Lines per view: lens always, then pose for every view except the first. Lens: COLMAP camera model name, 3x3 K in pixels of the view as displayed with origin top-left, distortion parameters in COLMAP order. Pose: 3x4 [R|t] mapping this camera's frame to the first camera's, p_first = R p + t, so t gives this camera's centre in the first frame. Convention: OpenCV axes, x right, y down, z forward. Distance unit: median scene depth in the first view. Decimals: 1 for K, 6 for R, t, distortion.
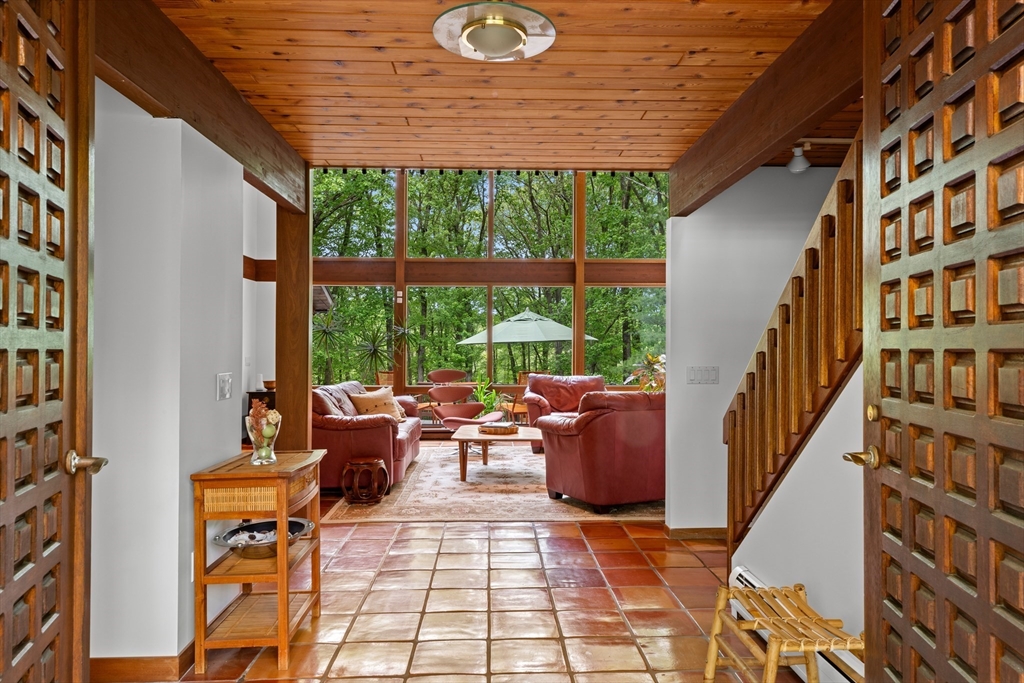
lens RADIAL K [[677.0, 0, 512.0], [0, 677.0, 341.5], [0, 0, 1]] dist [0.003705, 0.001551]
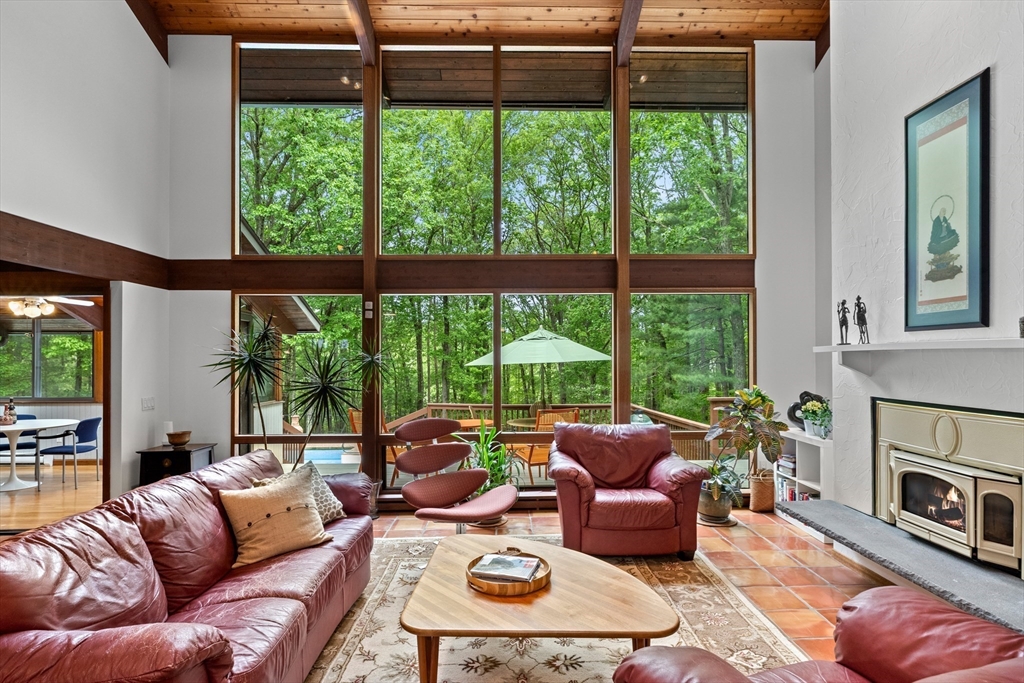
lens RADIAL K [[525.9, 0, 516.3], [0, 525.9, 357.8], [0, 0, 1]] dist [0.000600, -0.000019]
pose [[0.999919, -0.007787, -0.010106, -0.006873], [0.007863, 0.999941, 0.007449, -0.018286], [0.010048, -0.007527, 0.999921, 0.445536]]
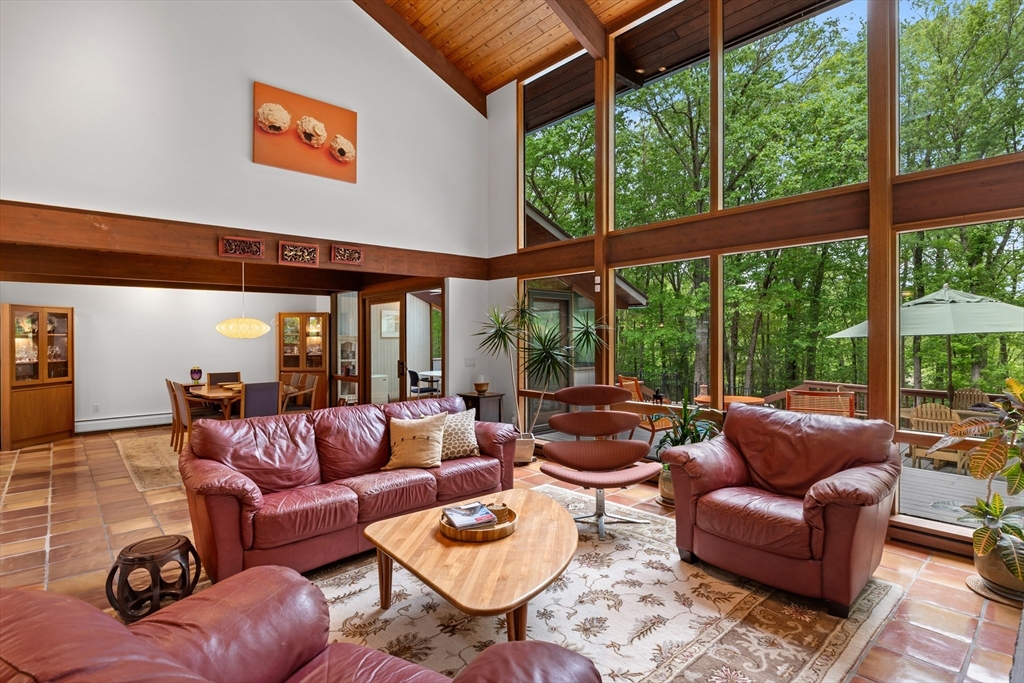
lens RADIAL K [[508.1, 0, 519.2], [0, 508.1, 335.3], [0, 0, 1]] dist [-0.007801, 0.000017]
pose [[0.649163, -0.006519, -0.760621, 0.212212], [0.015226, 0.999874, 0.004425, -0.011155], [0.760497, -0.014454, 0.649181, 0.548339]]
